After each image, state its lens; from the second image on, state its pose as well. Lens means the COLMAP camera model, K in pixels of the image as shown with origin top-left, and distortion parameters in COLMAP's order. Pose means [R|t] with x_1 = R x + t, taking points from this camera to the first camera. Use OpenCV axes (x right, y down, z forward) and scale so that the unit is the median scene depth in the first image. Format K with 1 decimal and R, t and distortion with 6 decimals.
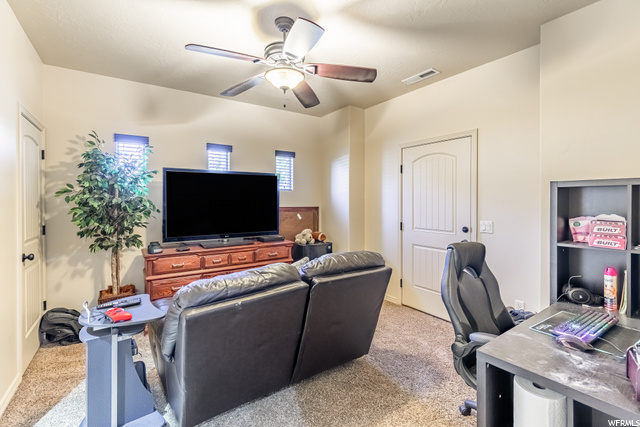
lens RADIAL K [[294.1, 0, 319.5], [0, 294.1, 203.8], [0, 0, 1]] dist [-0.000277, -0.000016]
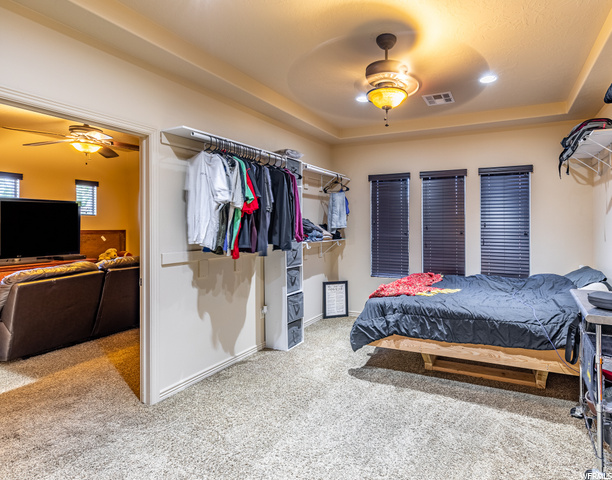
lens RADIAL K [[249.0, 0, 306.5], [0, 249.0, 226.0], [0, 0, 1]] dist [0.000965, 0.000279]
pose [[0.821952, 0.000995, 0.569556, 0.039102], [0.002135, 0.999986, -0.004828, 0.001196], [-0.569553, 0.005184, 0.821938, -0.335295]]
